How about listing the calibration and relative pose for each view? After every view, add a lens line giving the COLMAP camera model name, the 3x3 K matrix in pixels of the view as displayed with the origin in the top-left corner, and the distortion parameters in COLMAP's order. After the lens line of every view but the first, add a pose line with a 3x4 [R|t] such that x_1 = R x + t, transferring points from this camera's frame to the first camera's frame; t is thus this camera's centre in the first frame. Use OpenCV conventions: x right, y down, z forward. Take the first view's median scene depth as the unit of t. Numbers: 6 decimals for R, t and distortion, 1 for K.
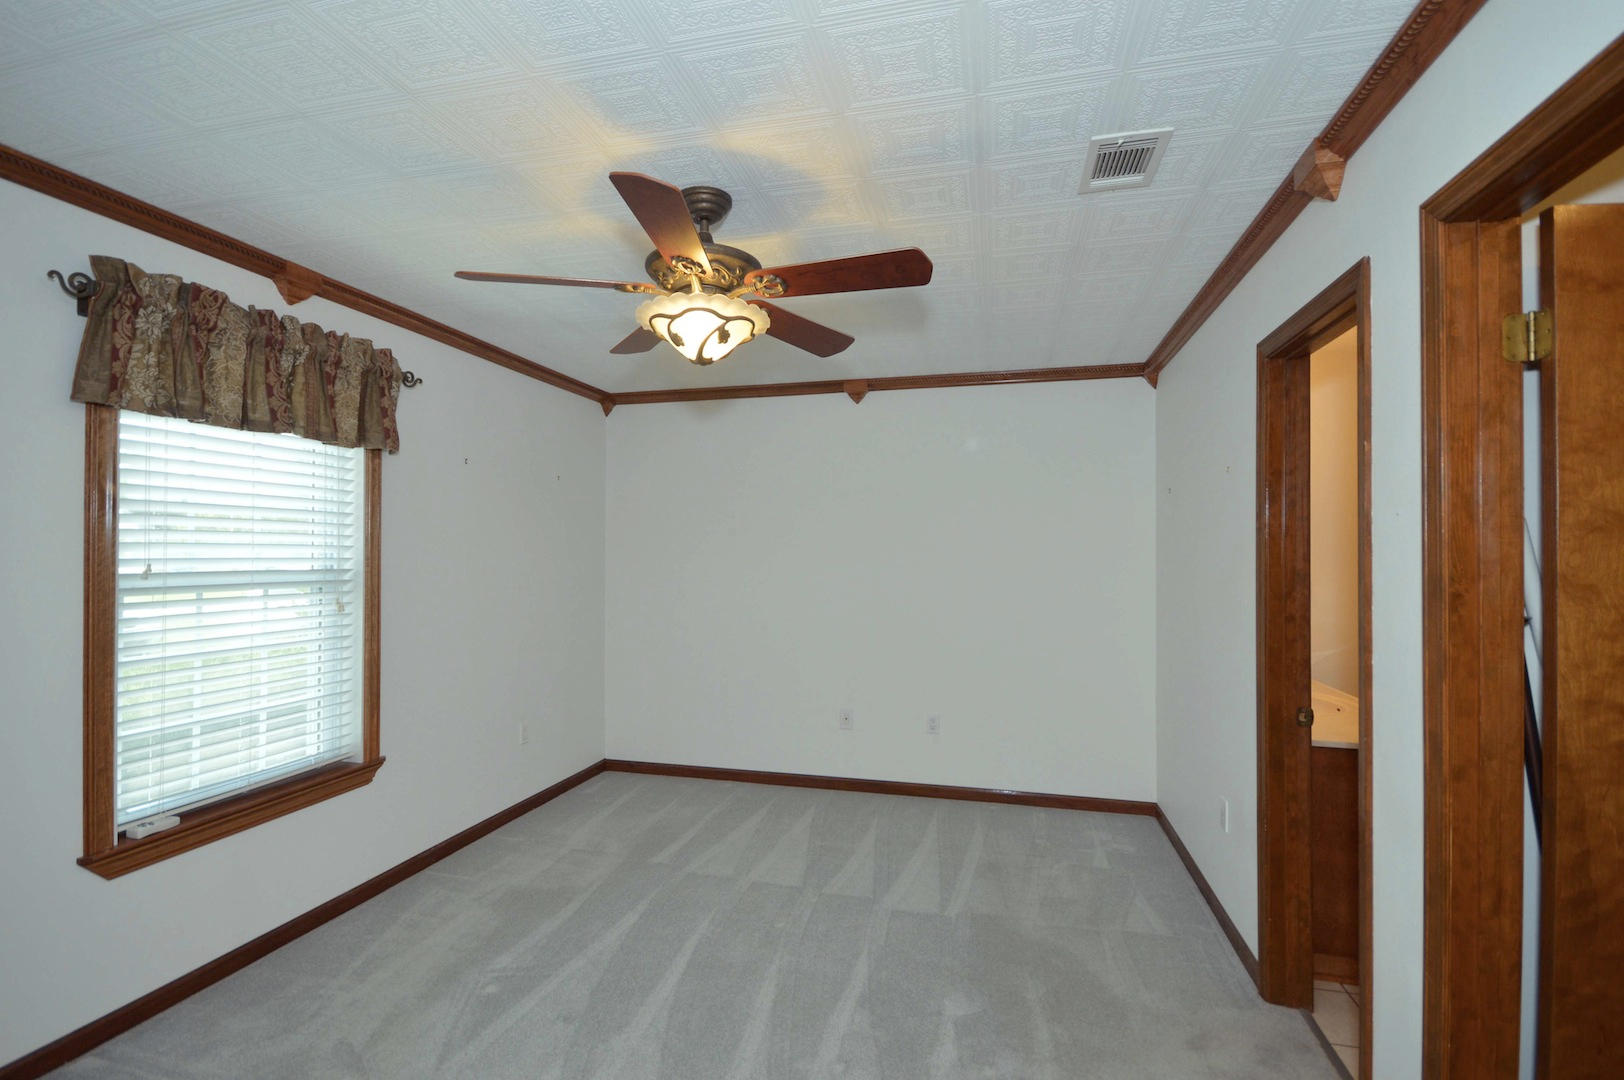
lens RADIAL K [[737.4, 0, 812.9], [0, 737.4, 547.9], [0, 0, 1]] dist [-0.056324, -0.000428]
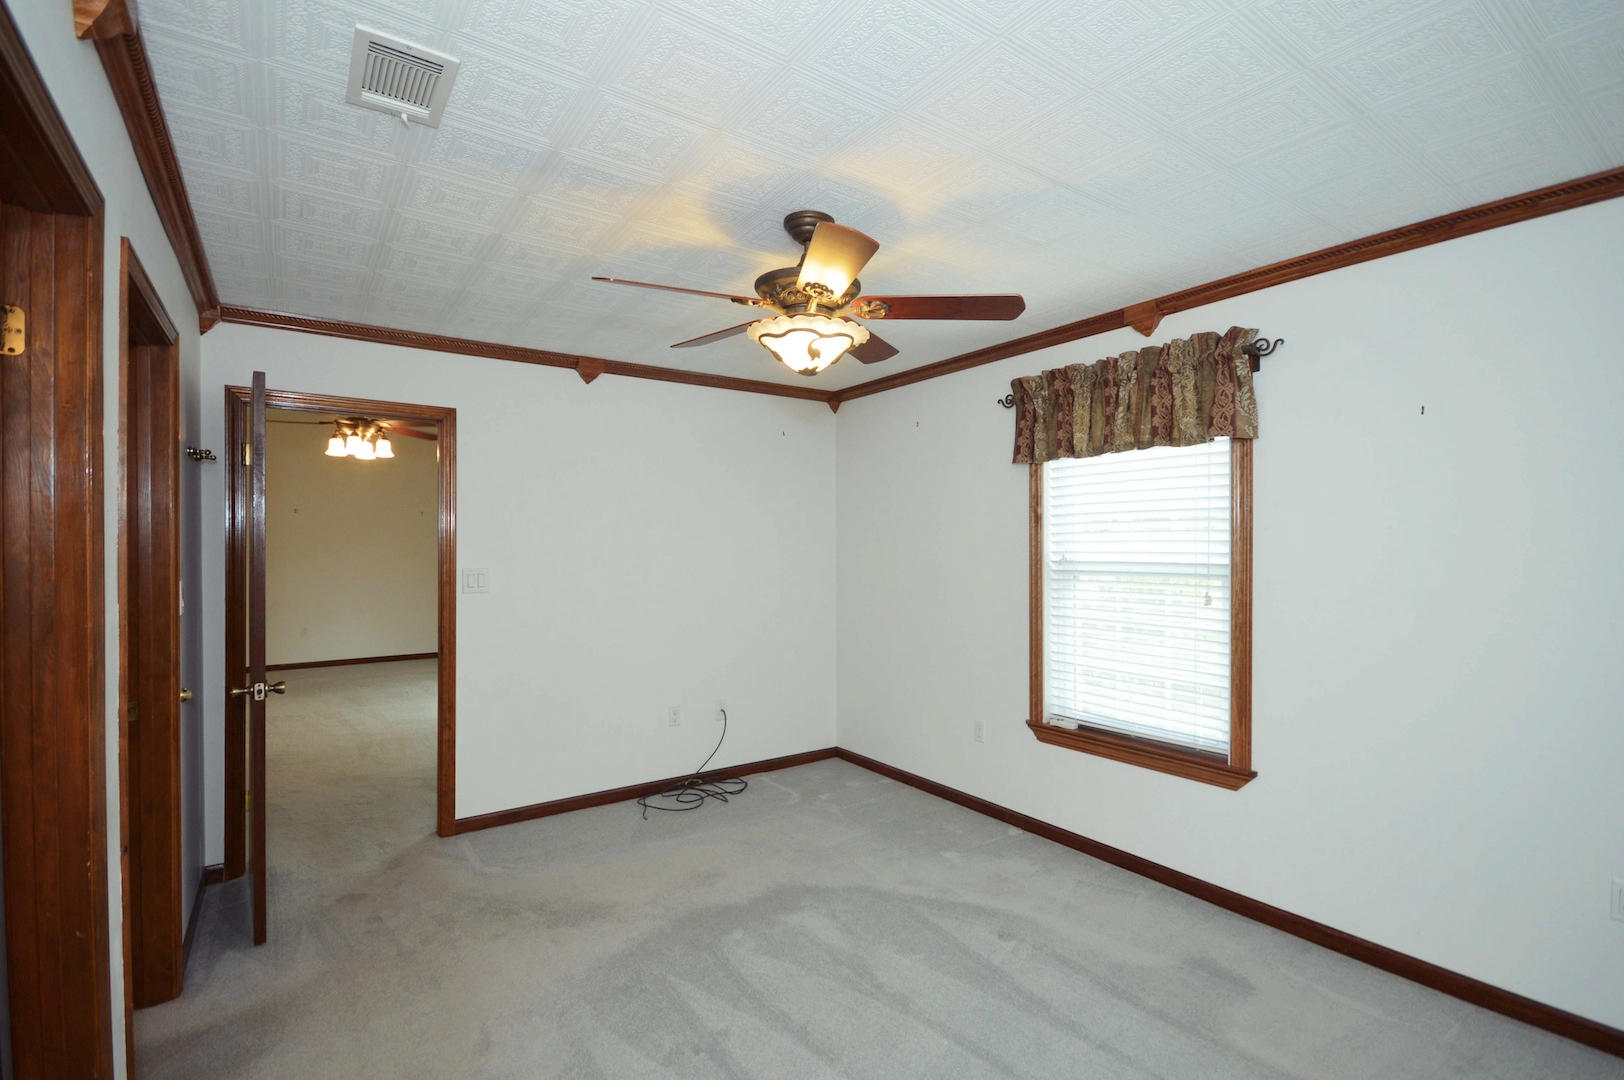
lens RADIAL K [[737.4, 0, 812.9], [0, 737.4, 547.9], [0, 0, 1]] dist [-0.056324, -0.000428]
pose [[-0.675345, 0.000105, -0.737502, 0.521720], [0.005159, 0.999976, -0.004581, 0.010113], [0.737484, -0.006898, -0.675329, 1.397023]]
